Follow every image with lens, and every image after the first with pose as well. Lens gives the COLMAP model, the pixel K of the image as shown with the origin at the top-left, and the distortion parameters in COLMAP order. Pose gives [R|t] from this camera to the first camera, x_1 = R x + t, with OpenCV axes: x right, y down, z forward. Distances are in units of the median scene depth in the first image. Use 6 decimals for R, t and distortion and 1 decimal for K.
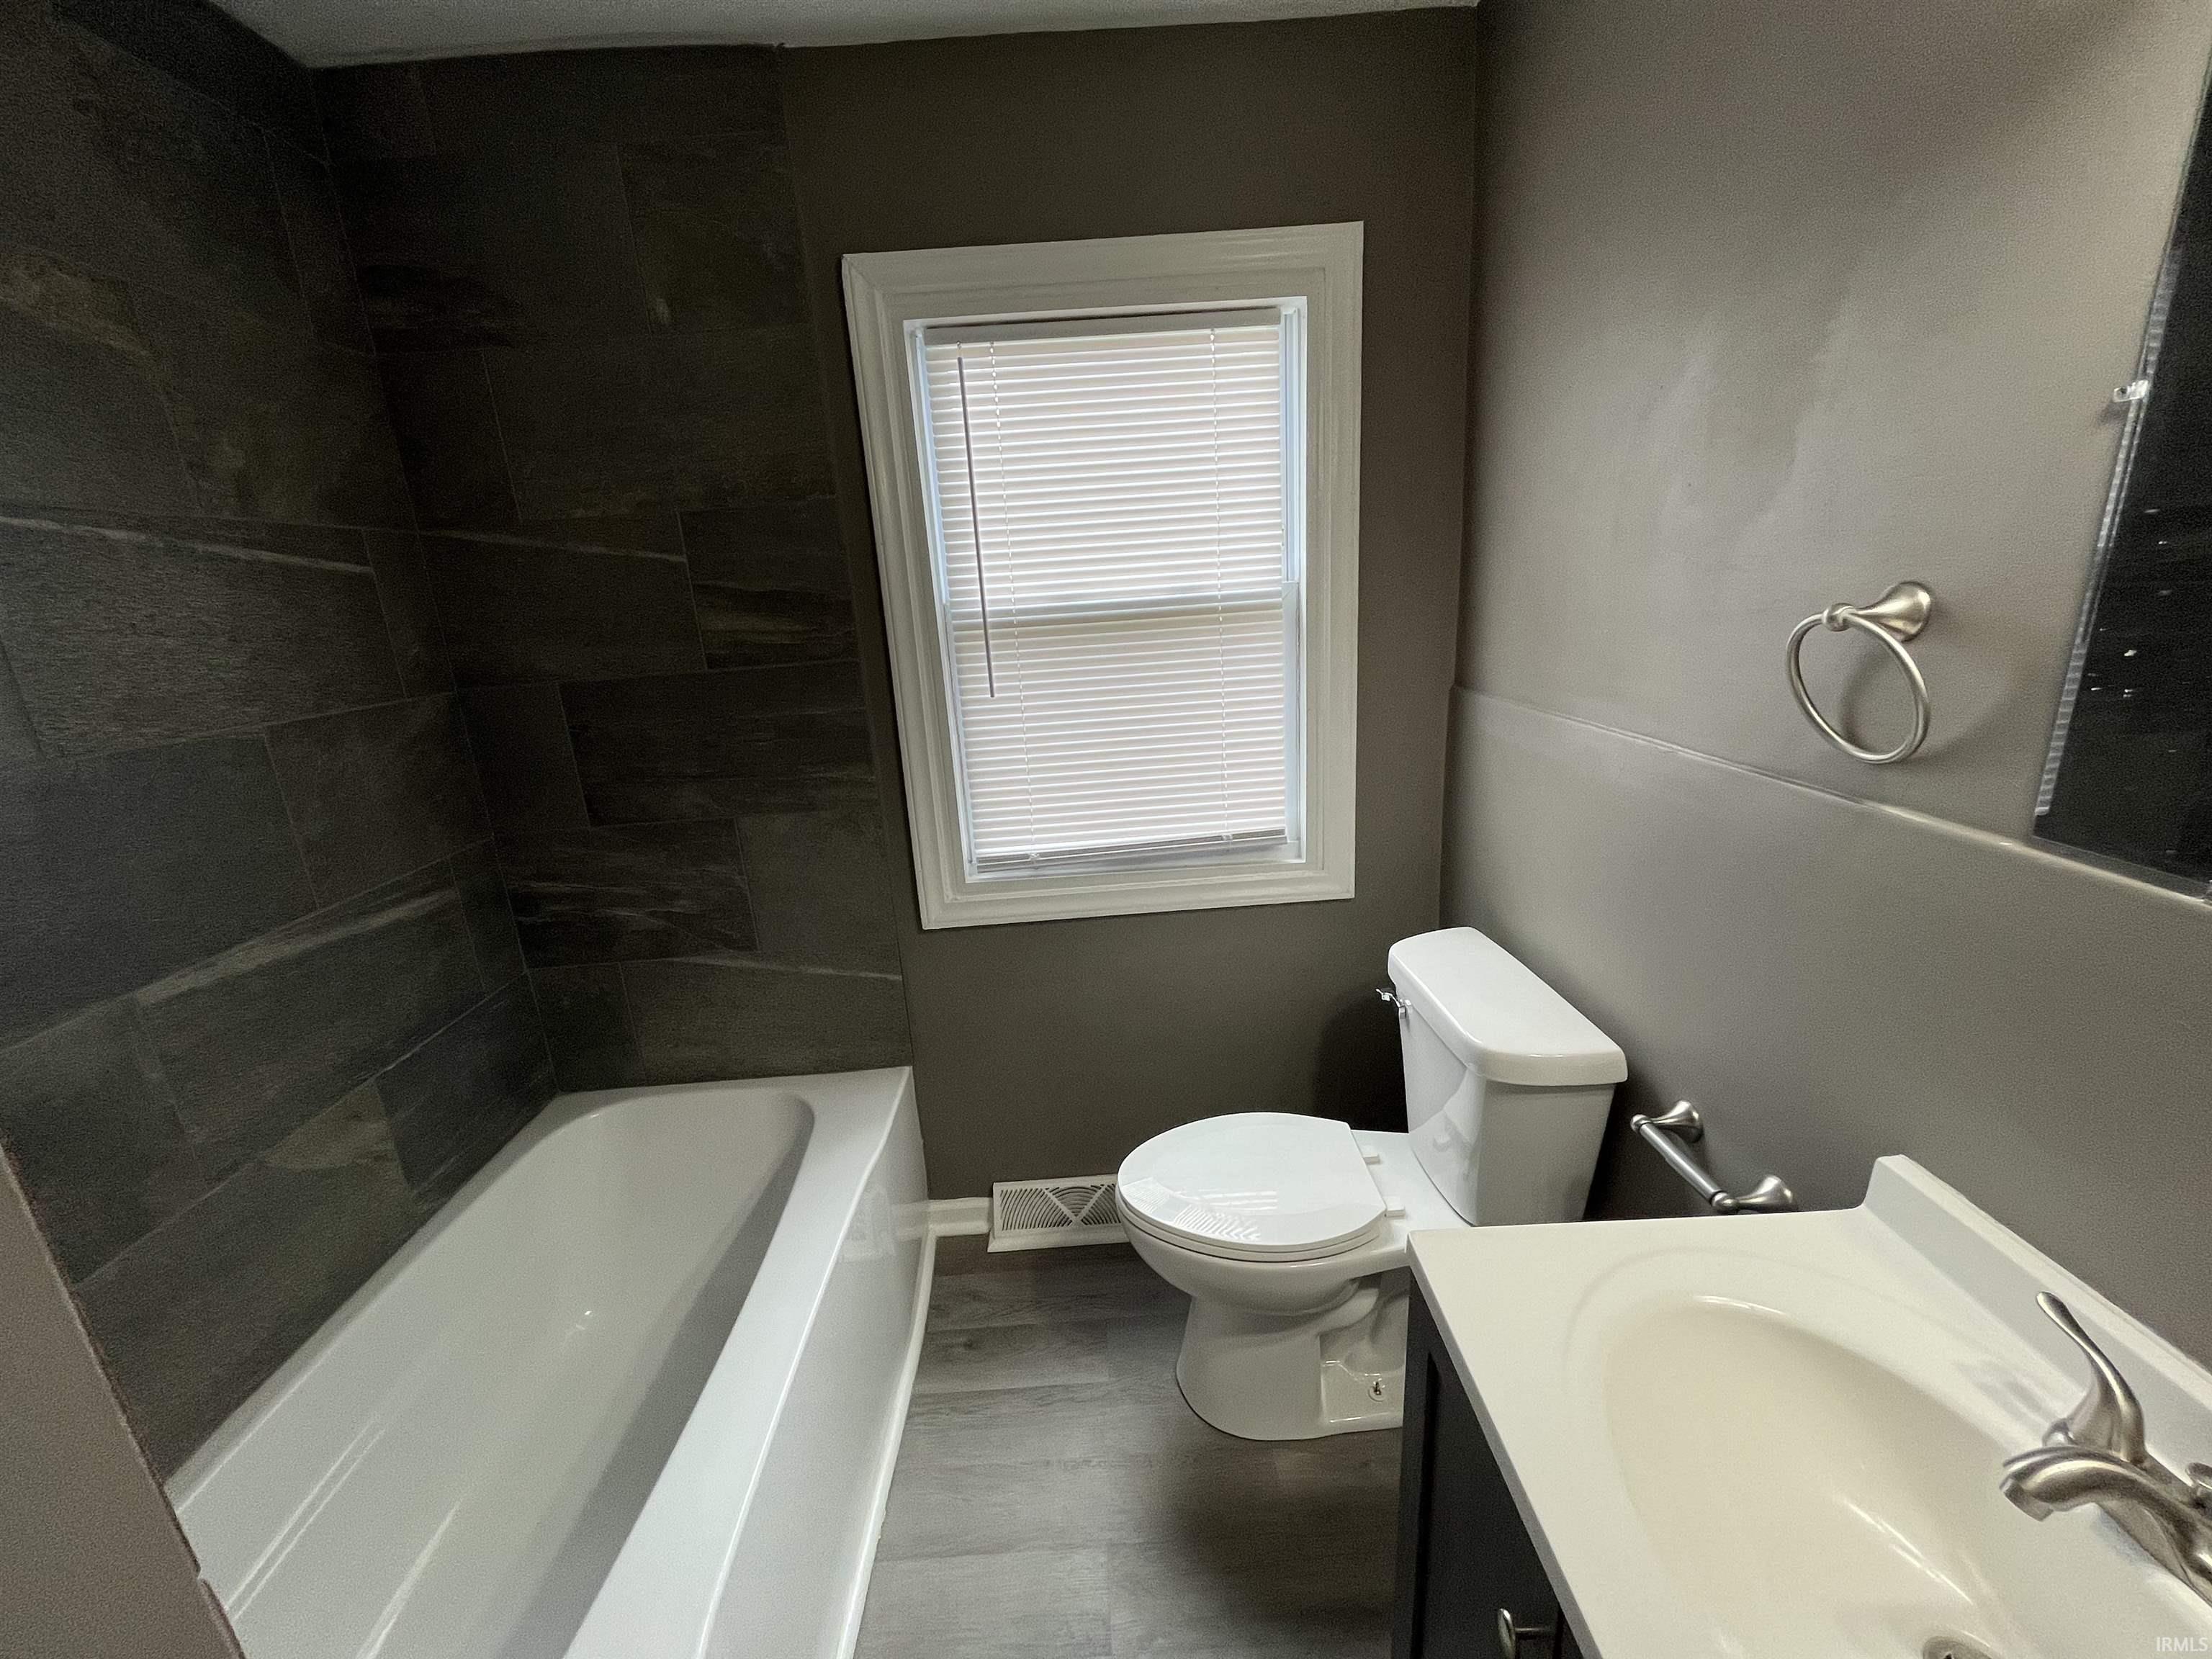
lens RADIAL K [[899.2, 0, 1099.4], [0, 899.2, 831.2], [0, 0, 1]] dist [-0.002124, -0.000567]
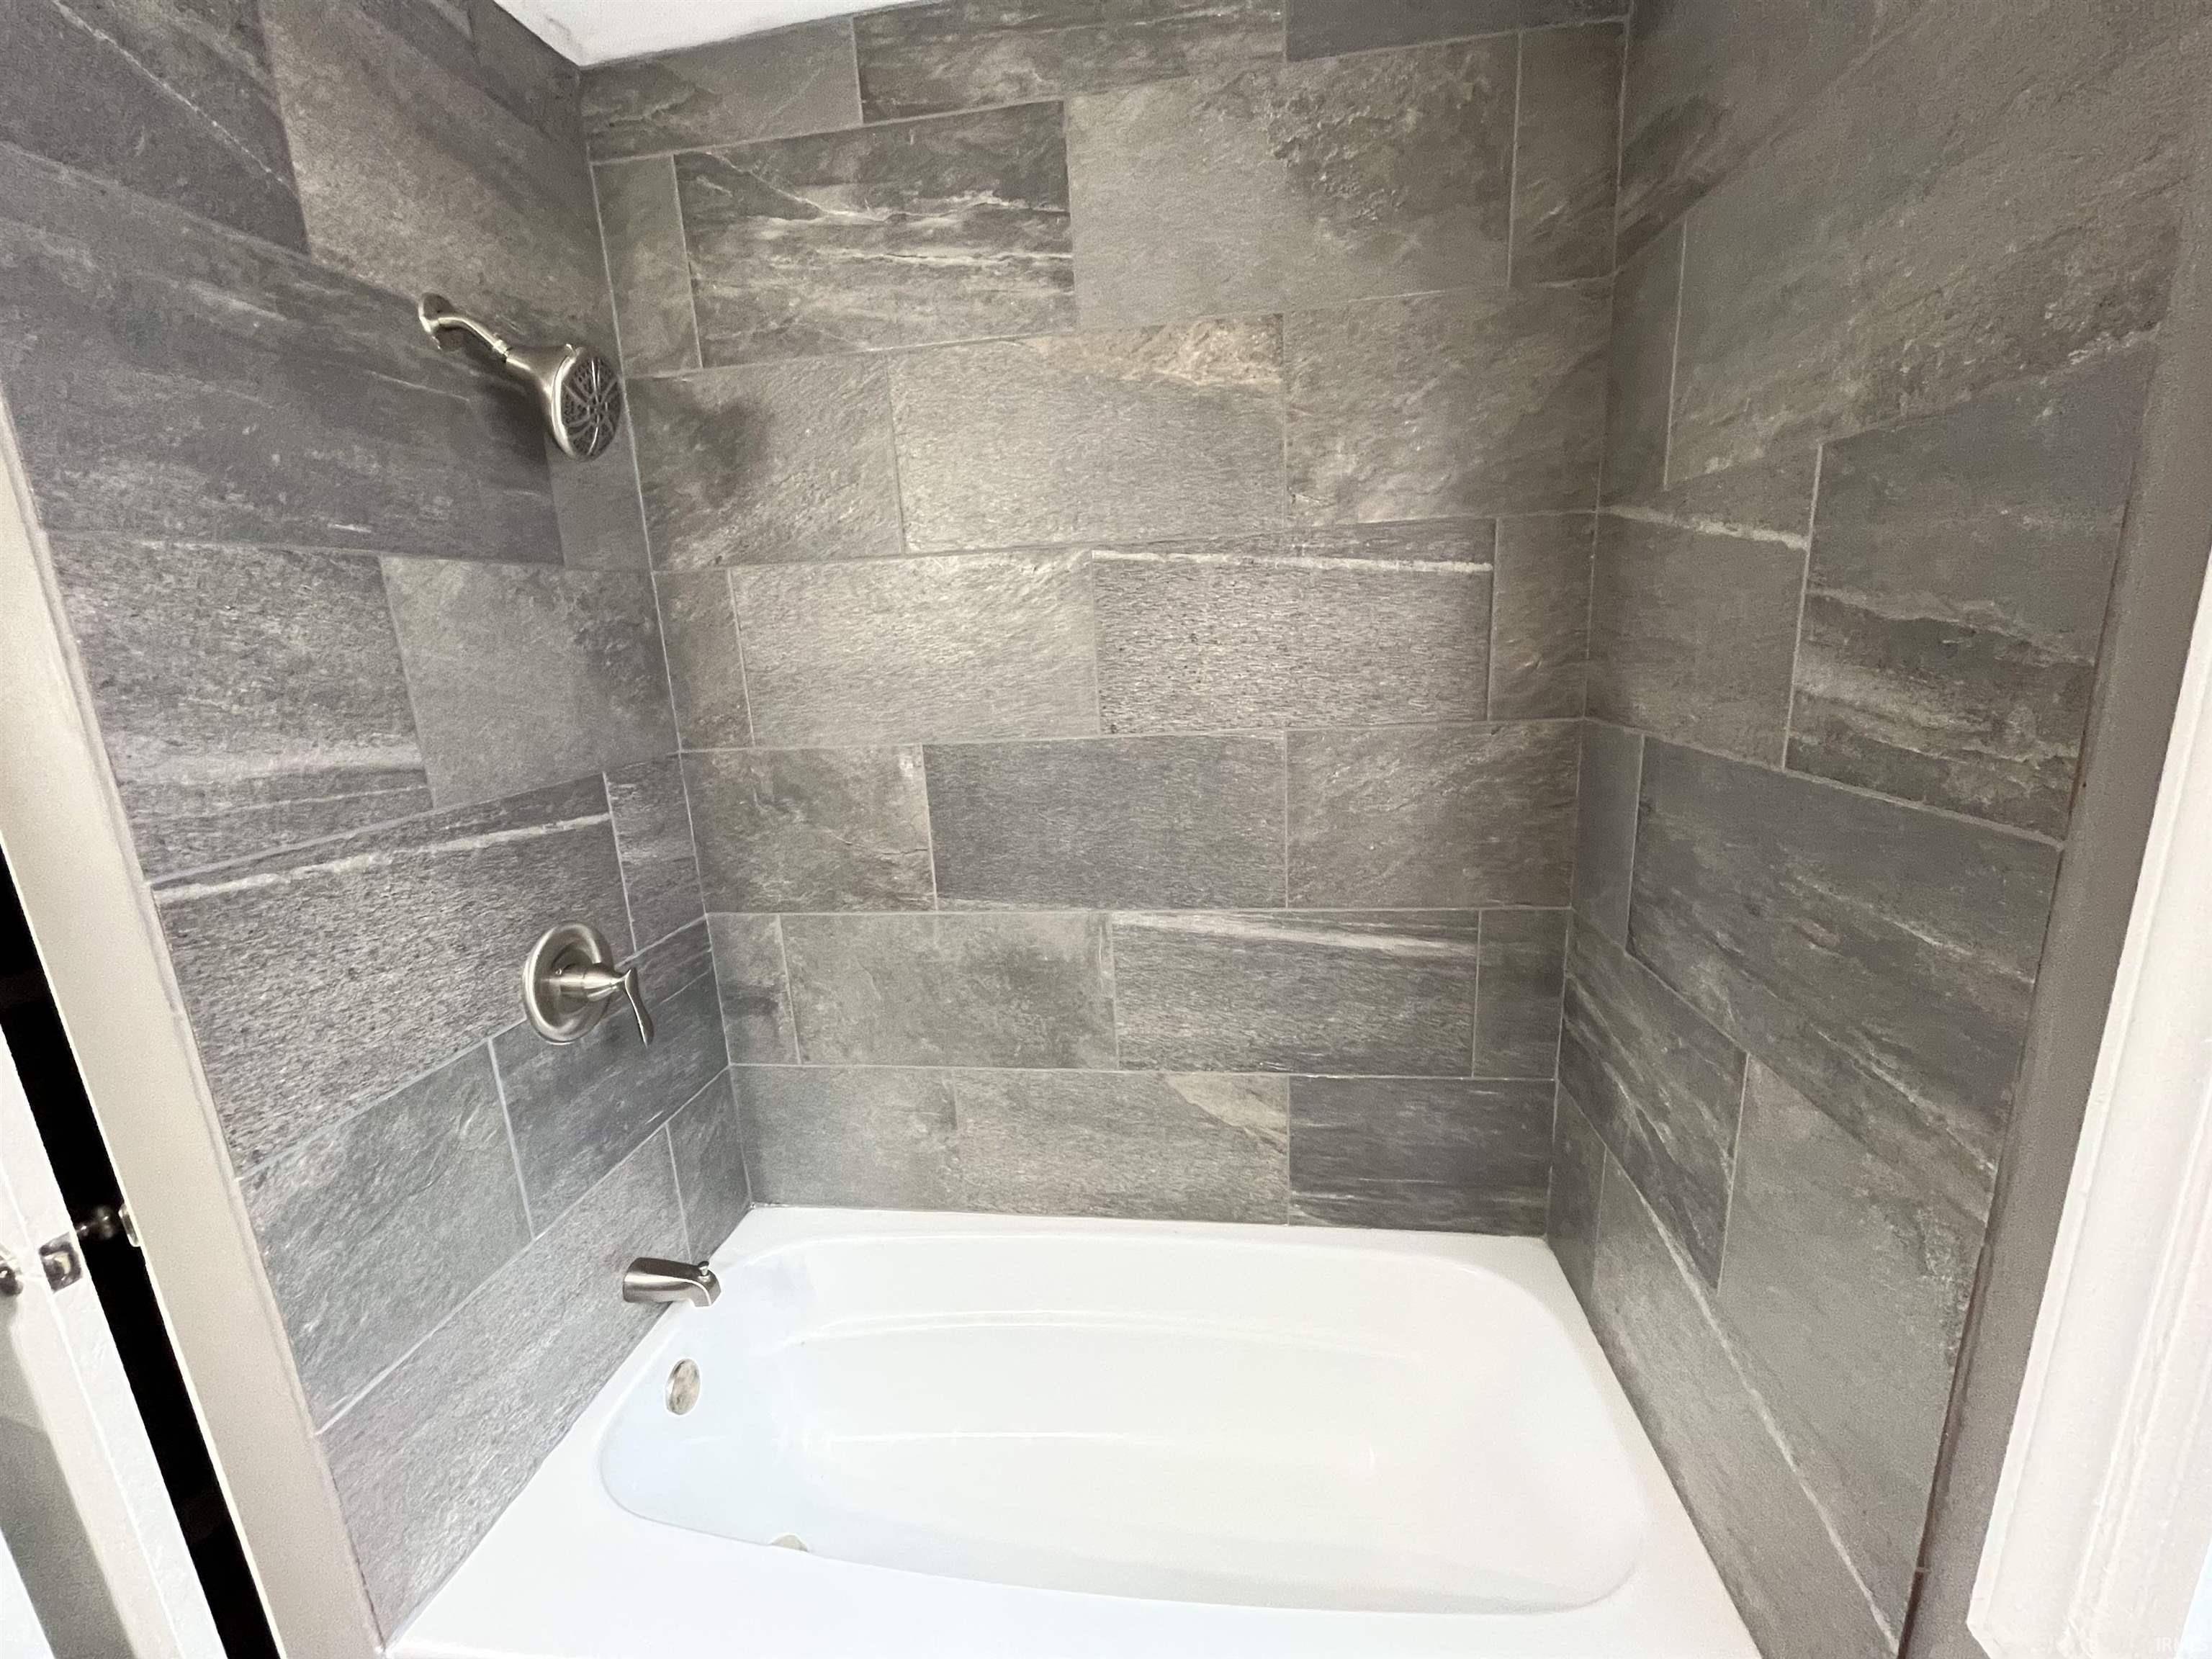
lens RADIAL K [[899.2, 0, 1099.4], [0, 899.2, 831.2], [0, 0, 1]] dist [-0.002124, -0.000567]
pose [[-0.152576, 0.295684, -0.943023, 0.114925], [-0.203181, 0.924427, 0.322727, -0.275718], [0.967180, 0.240845, -0.080968, 0.820114]]
